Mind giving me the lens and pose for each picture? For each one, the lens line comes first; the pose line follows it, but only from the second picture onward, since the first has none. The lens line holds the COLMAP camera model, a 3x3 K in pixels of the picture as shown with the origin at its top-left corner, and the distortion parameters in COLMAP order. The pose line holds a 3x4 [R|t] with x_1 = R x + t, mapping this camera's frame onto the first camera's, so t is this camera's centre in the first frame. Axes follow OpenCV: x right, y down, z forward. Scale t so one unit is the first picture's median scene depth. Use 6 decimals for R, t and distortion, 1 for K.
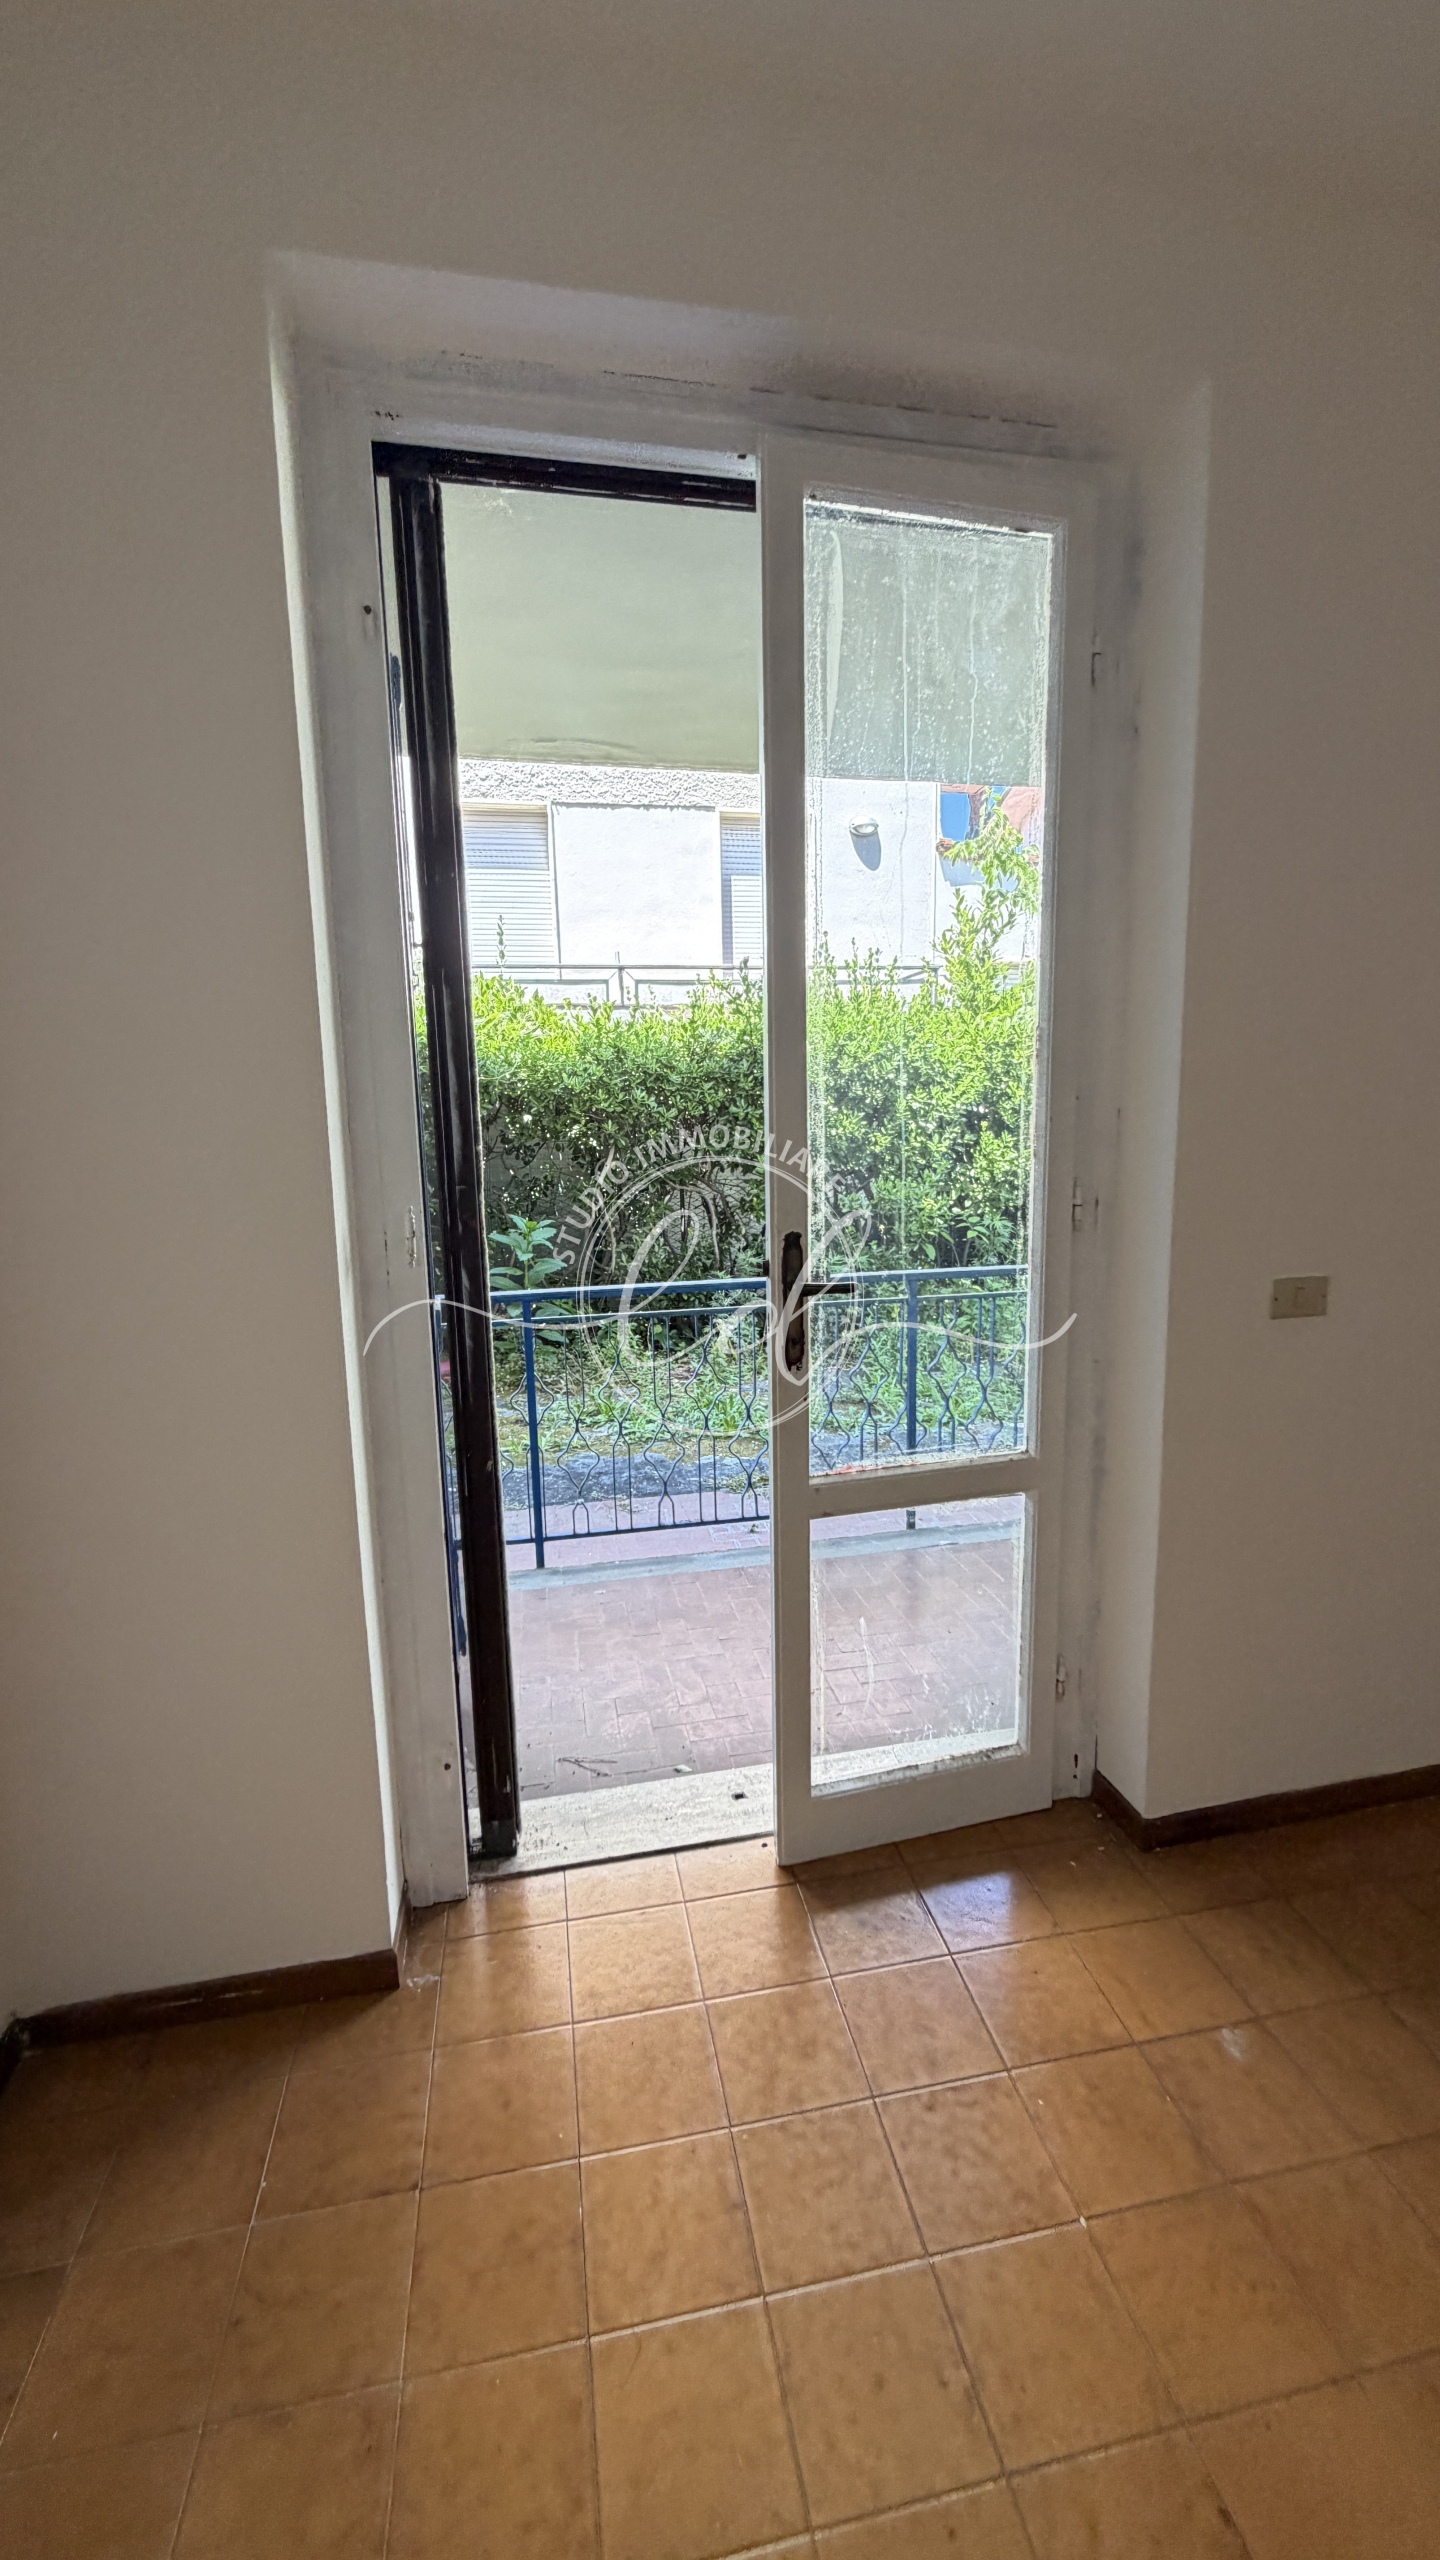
lens RADIAL K [[1012.4, 0, 727.7], [0, 1012.4, 1288.2], [0, 0, 1]] dist [-0.000488, 0.000392]
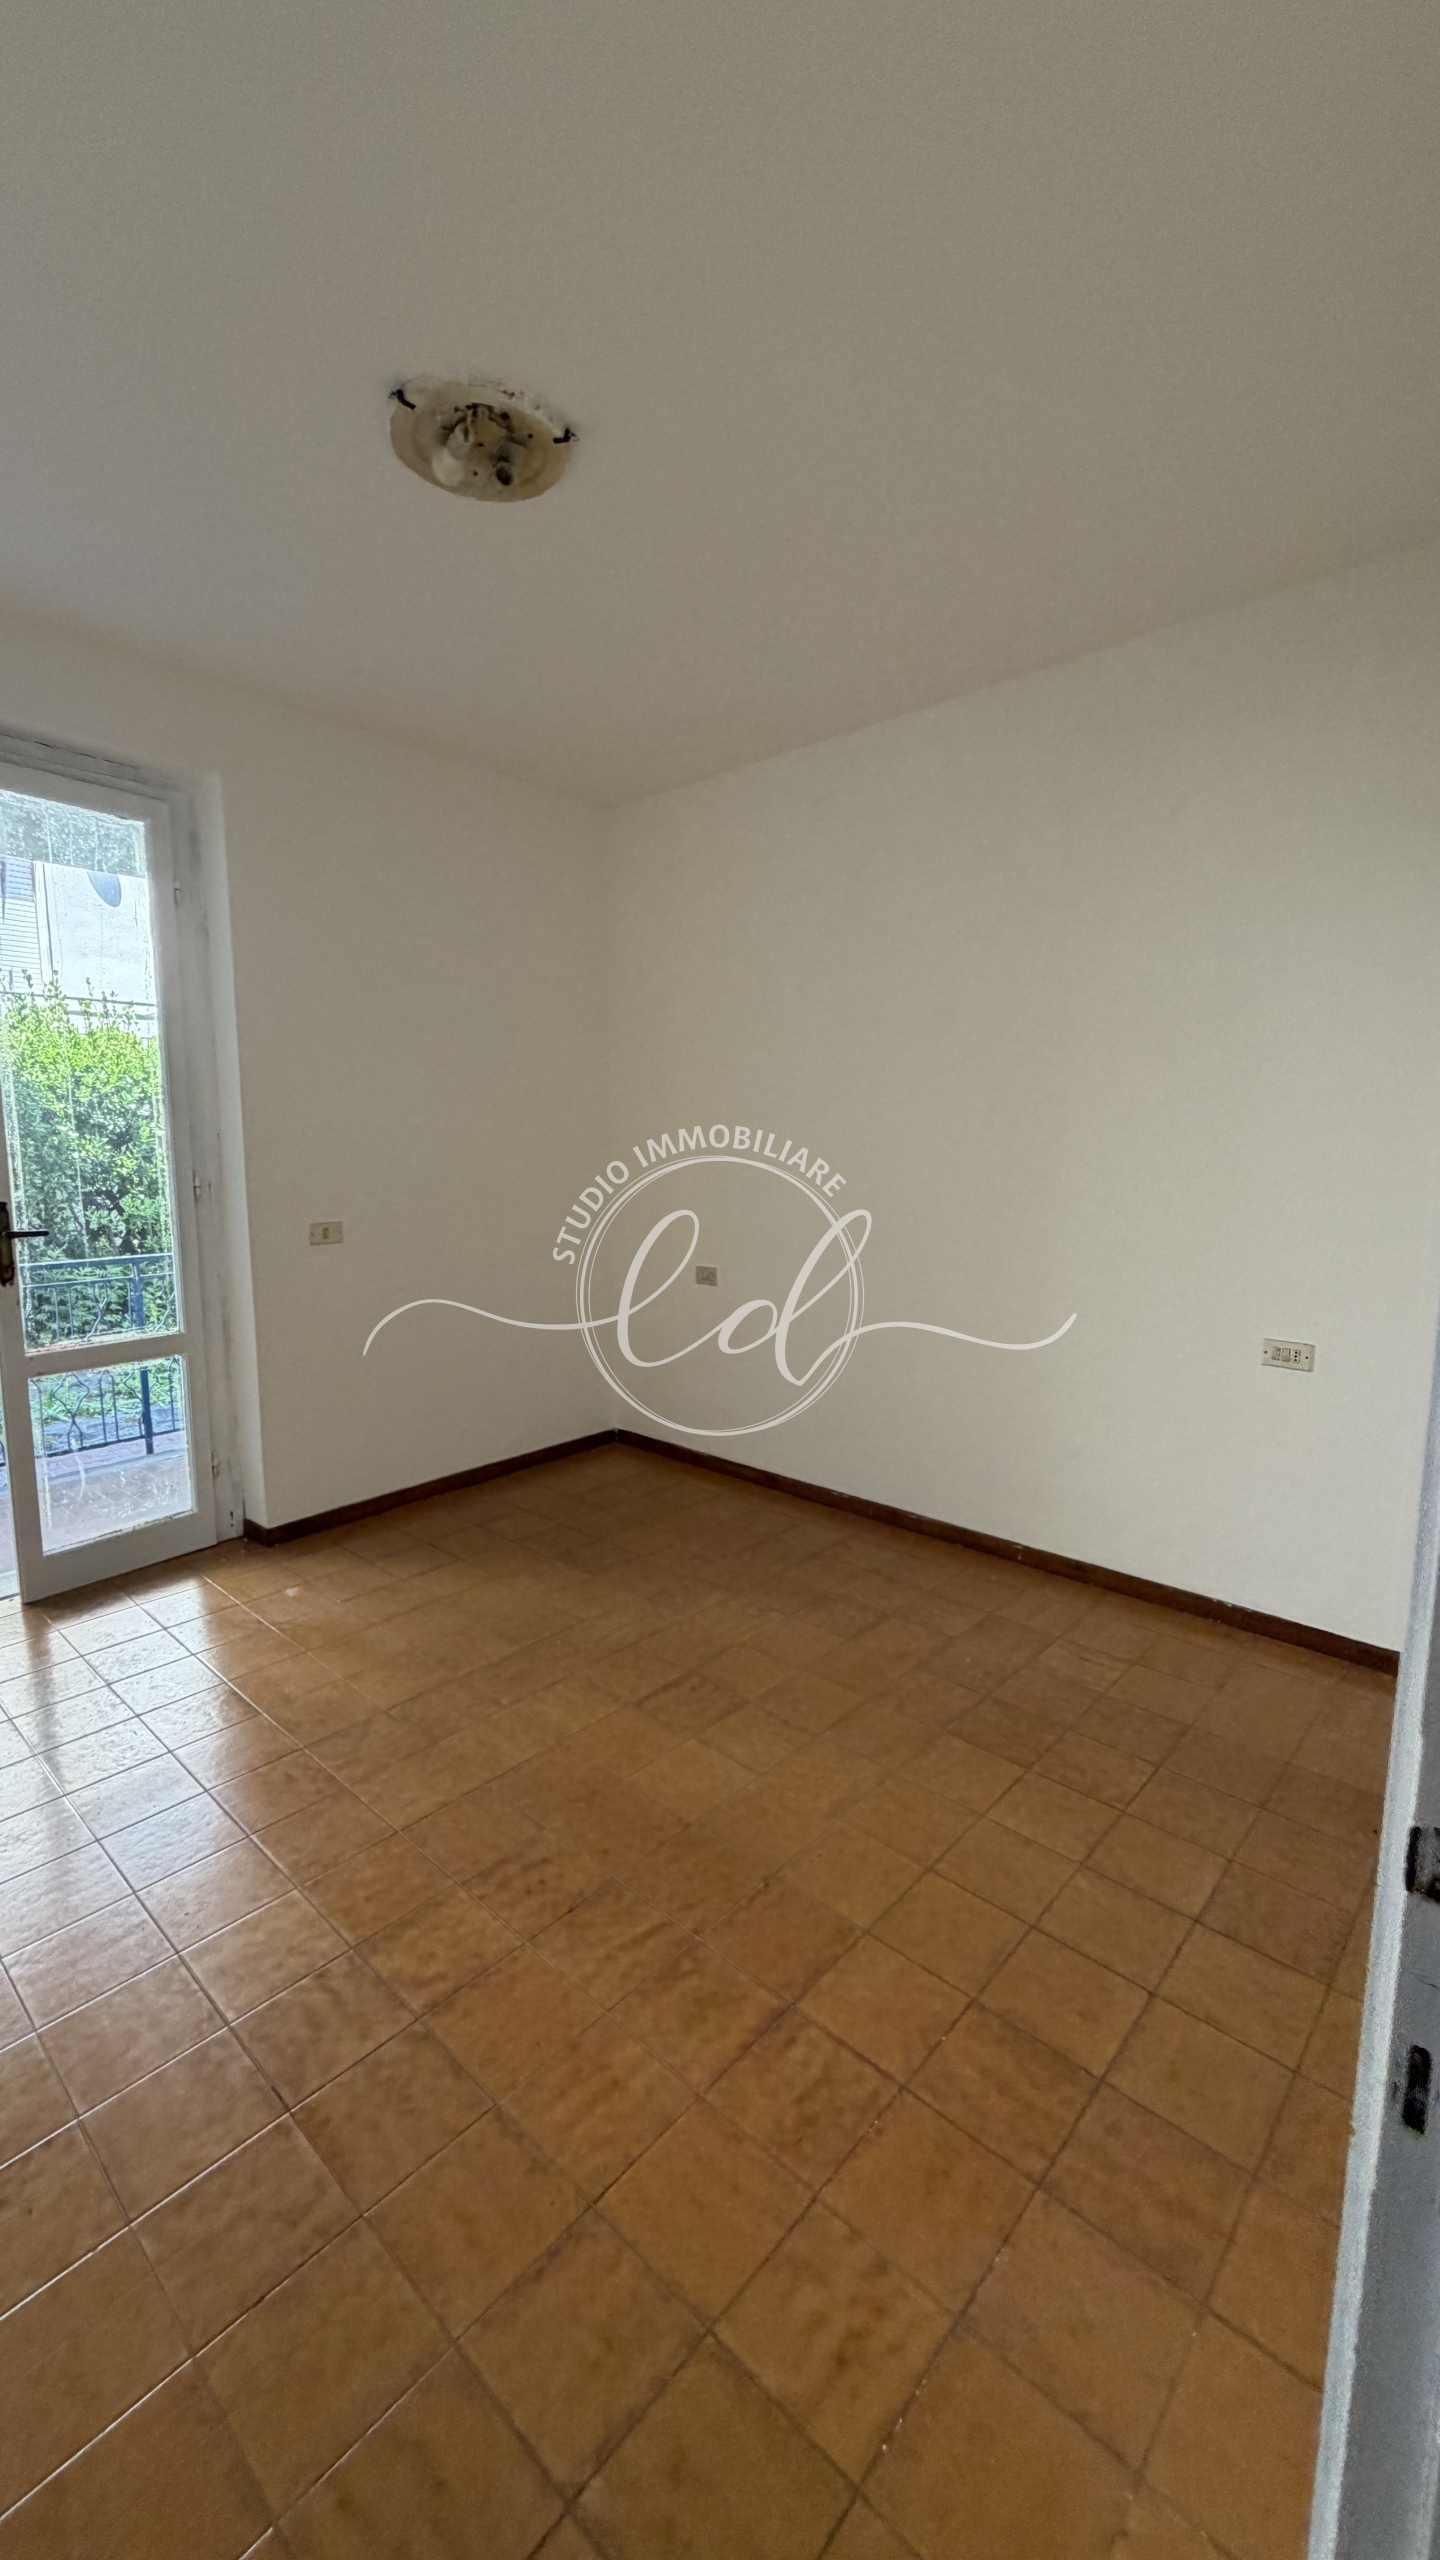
lens RADIAL K [[1012.4, 0, 710.5], [0, 1012.4, 1275.9], [0, 0, 1]] dist [-0.000488, 0.000392]
pose [[0.805565, -0.059005, 0.589562, 0.004501], [0.085133, 0.996231, -0.016617, 0.052267], [-0.586359, 0.063577, 0.807552, -0.277219]]
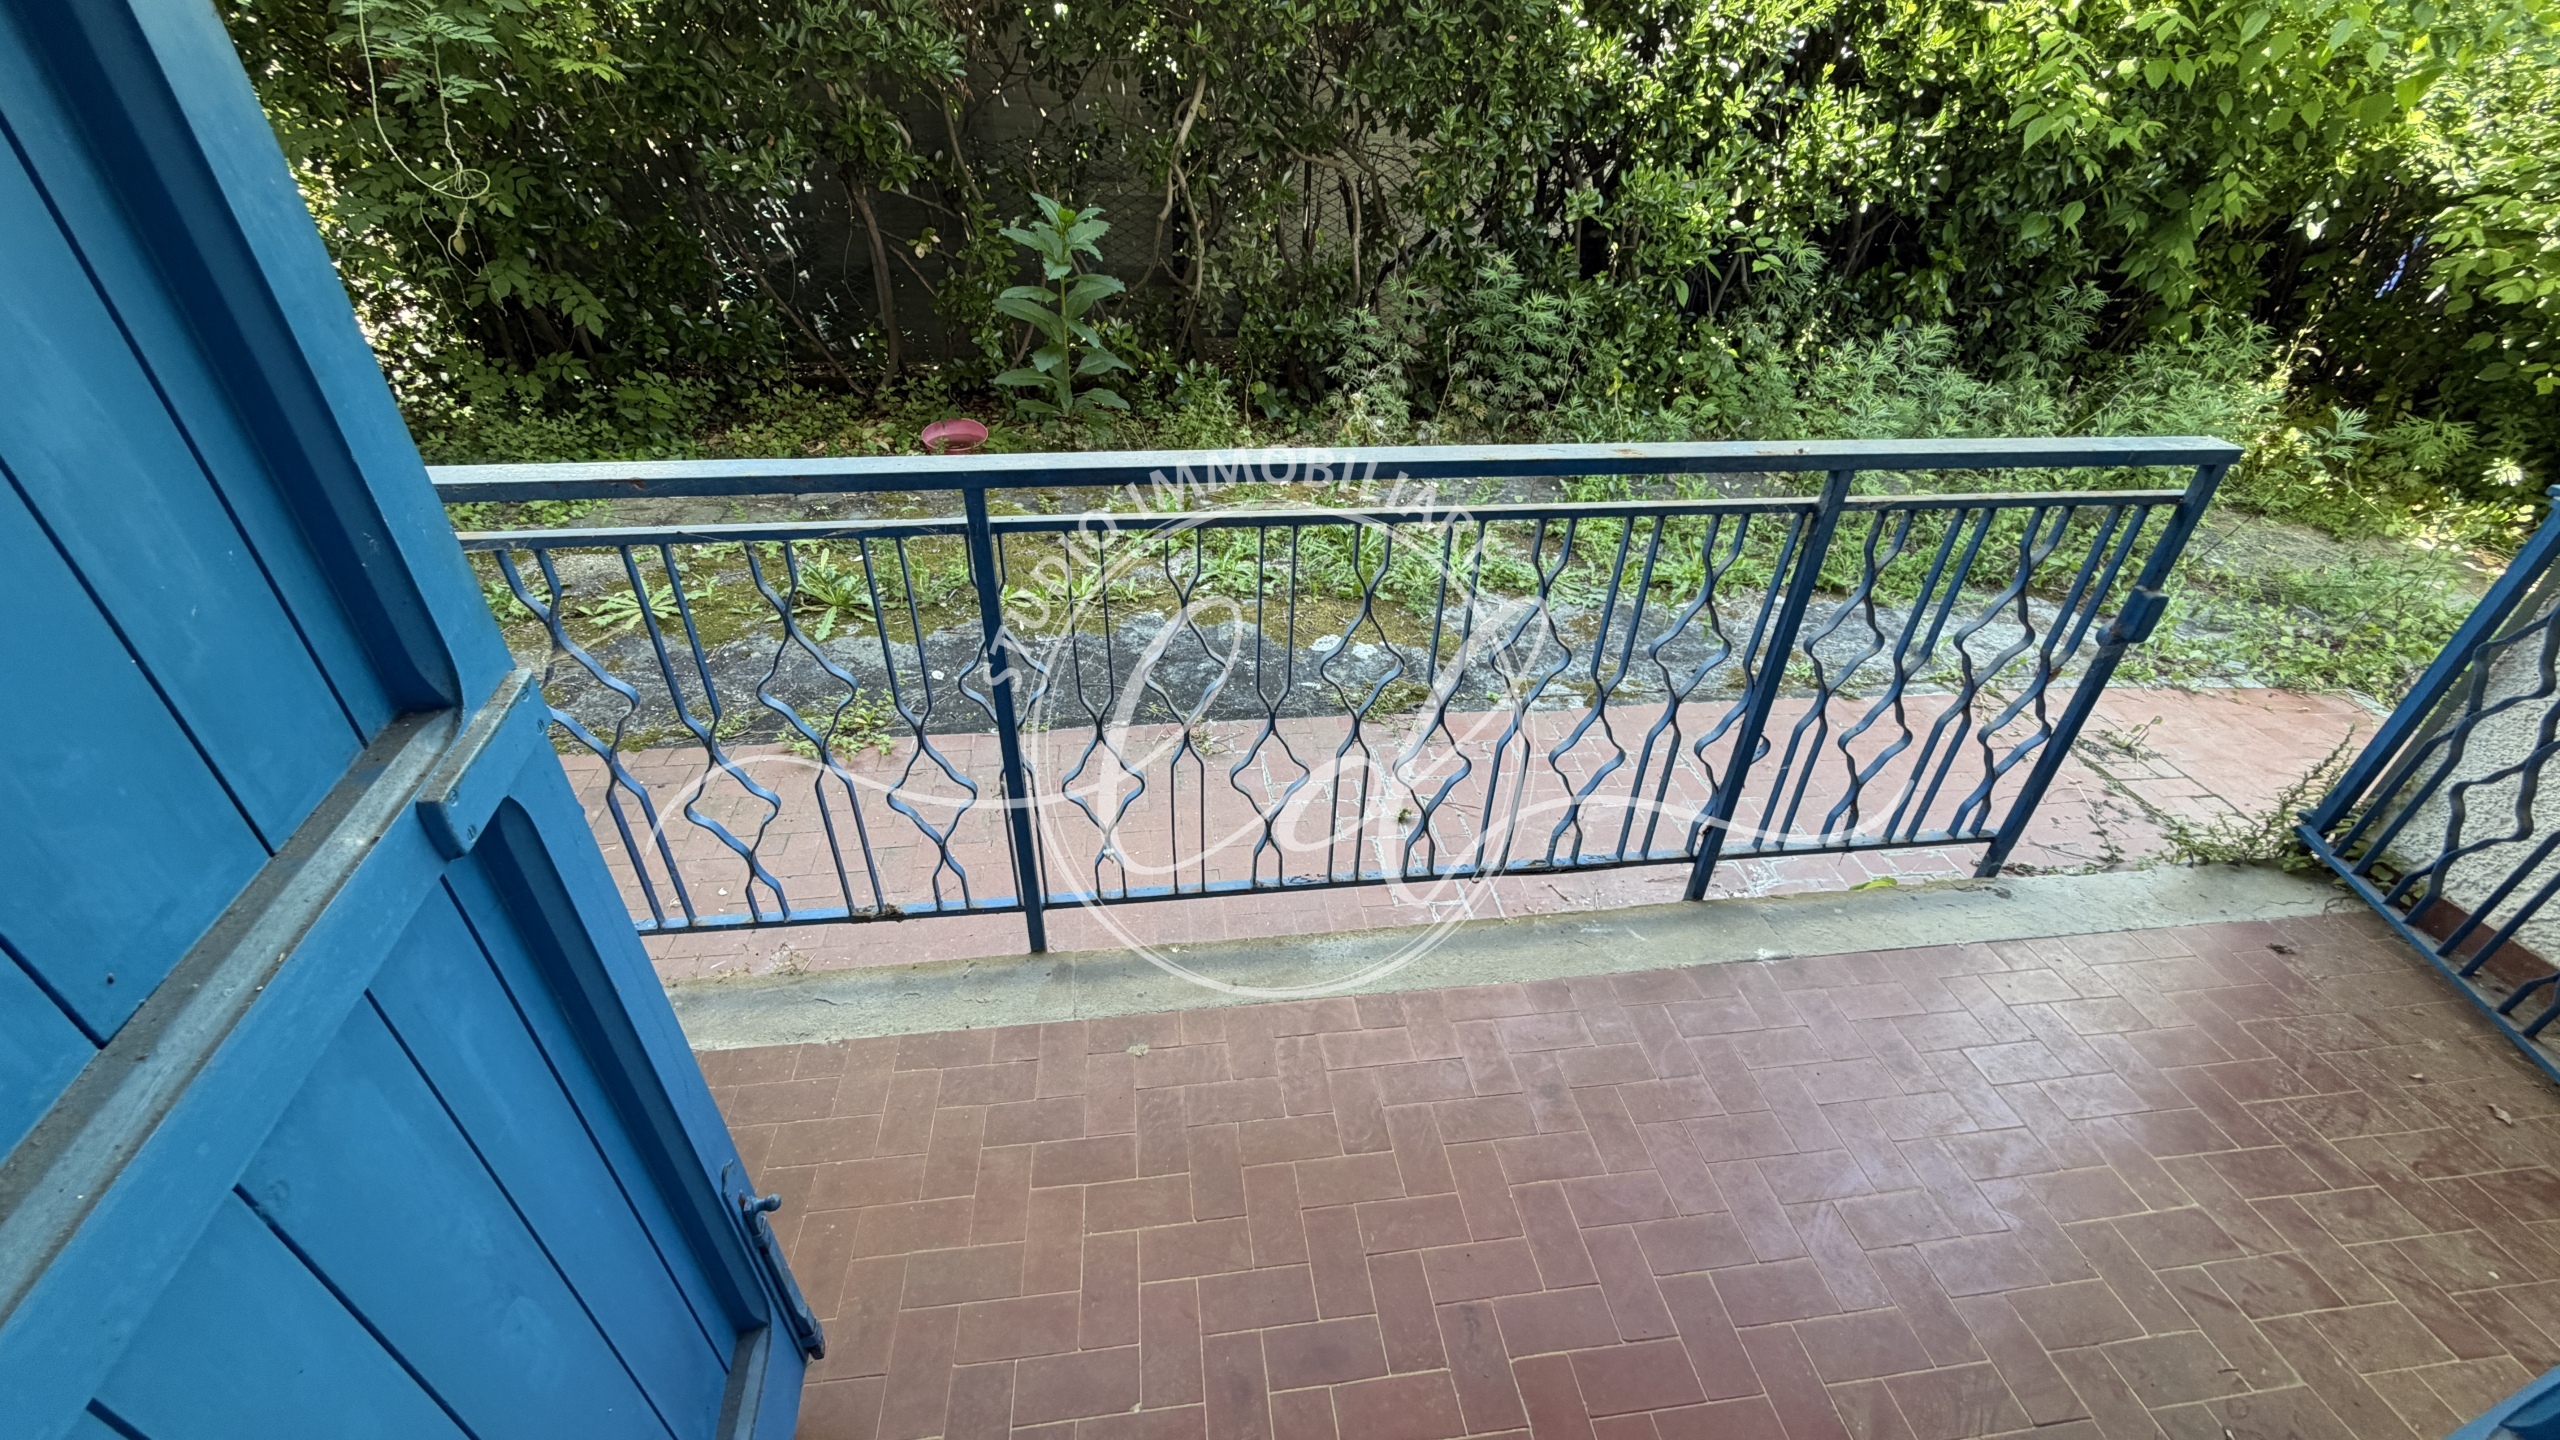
lens RADIAL K [[1012.4, 0, 1274.6], [0, 1012.4, 721.3], [0, 0, 1]] dist [-0.000488, 0.000392]
pose [[0.996782, 0.076555, -0.023752, -0.027695], [-0.059916, 0.908465, 0.413644, -0.042329], [0.053245, -0.410890, 0.910129, 0.297440]]
